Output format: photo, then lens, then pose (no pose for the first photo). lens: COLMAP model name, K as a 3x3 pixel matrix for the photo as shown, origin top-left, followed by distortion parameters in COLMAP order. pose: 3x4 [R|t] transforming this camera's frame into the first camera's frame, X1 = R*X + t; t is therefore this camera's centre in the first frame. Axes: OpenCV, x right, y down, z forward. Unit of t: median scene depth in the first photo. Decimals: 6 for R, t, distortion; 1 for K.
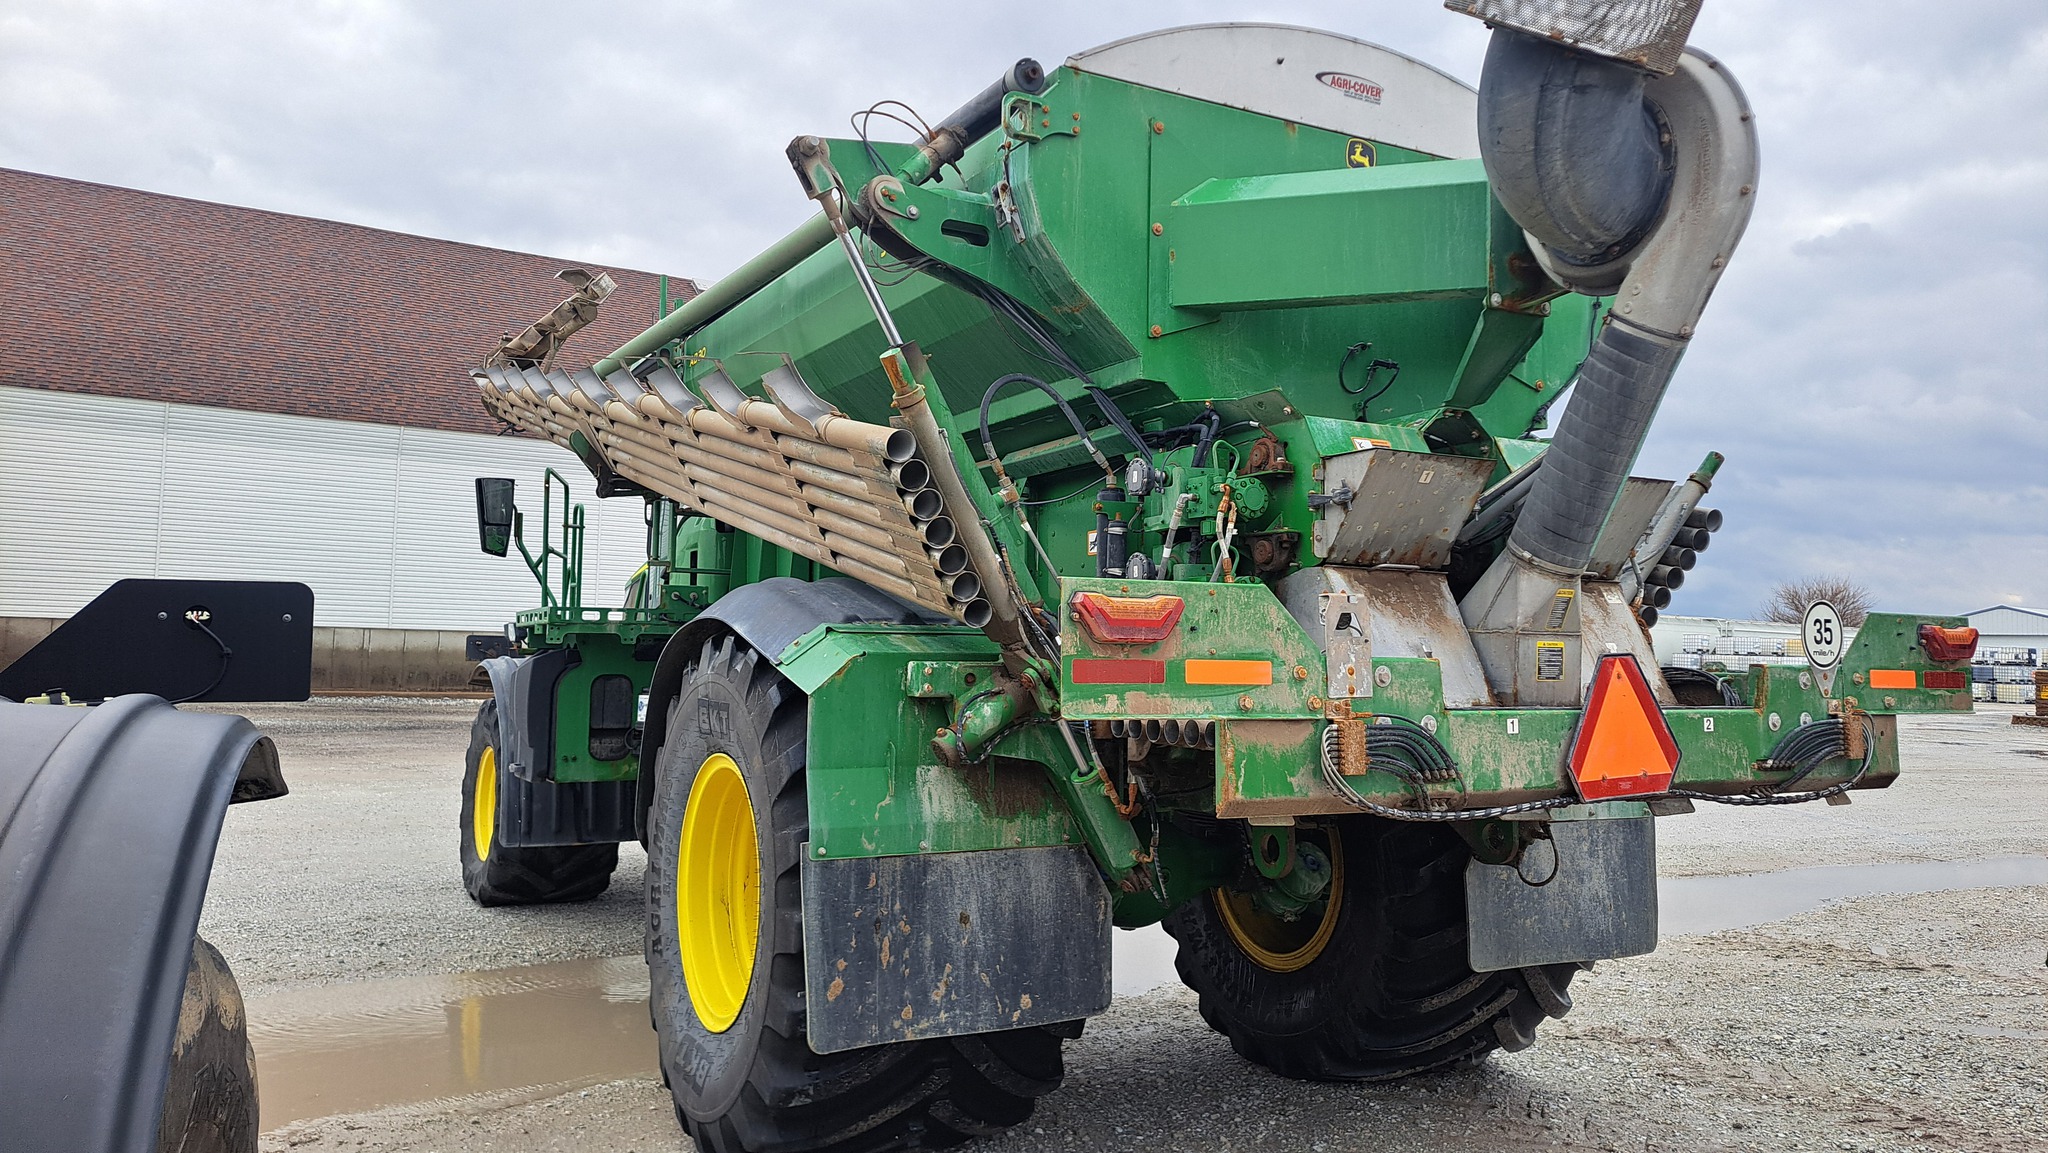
lens RADIAL K [[1413.3, 0, 1039.5], [0, 1413.3, 560.3], [0, 0, 1]] dist [0.121194, -0.168866]
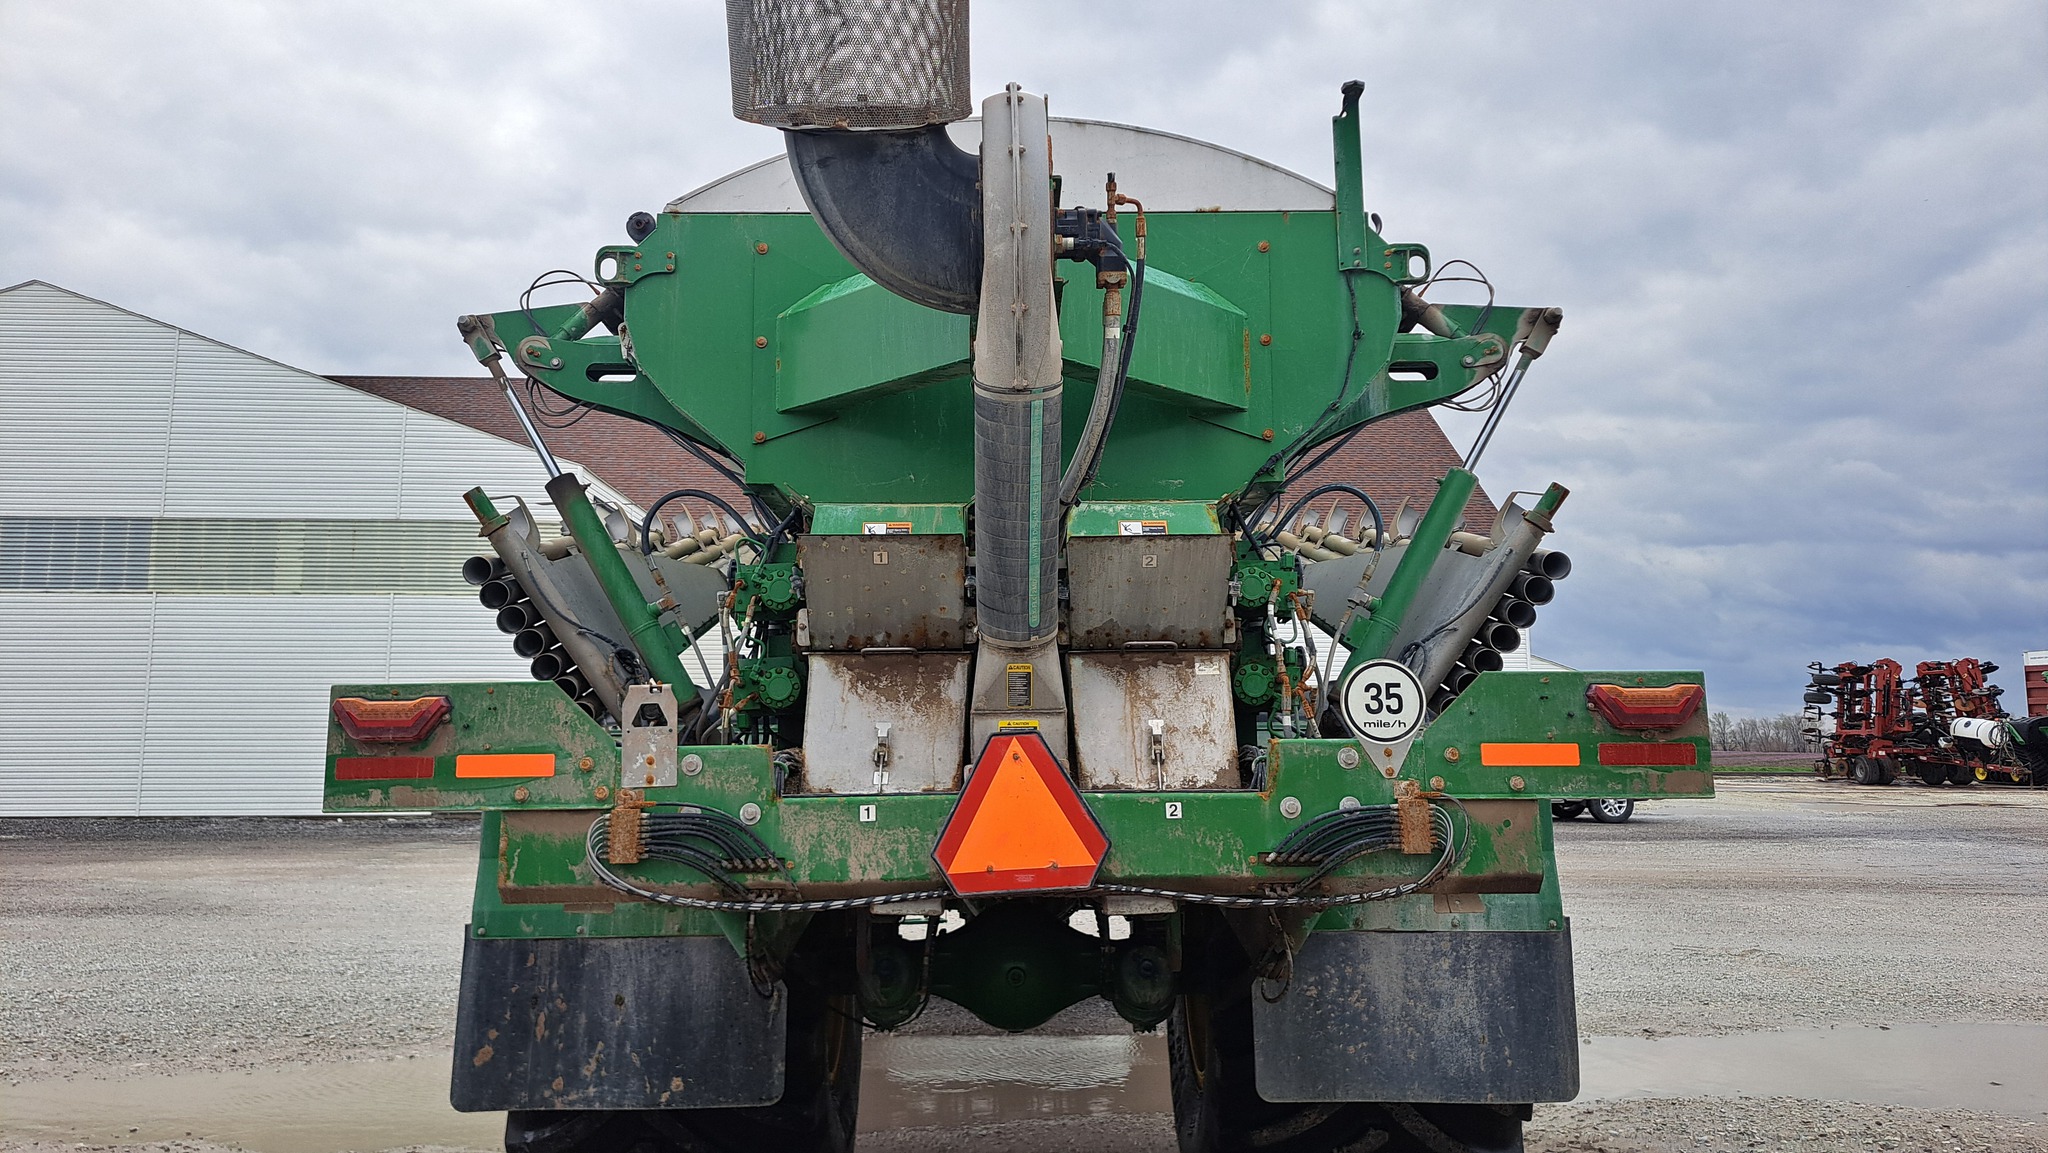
lens RADIAL K [[1413.3, 0, 1039.5], [0, 1413.3, 560.3], [0, 0, 1]] dist [0.121194, -0.168866]
pose [[0.877931, -0.086792, -0.470854, 0.789043], [0.054014, 0.995108, -0.082715, 0.028418], [0.475730, 0.047185, 0.878325, 0.186816]]
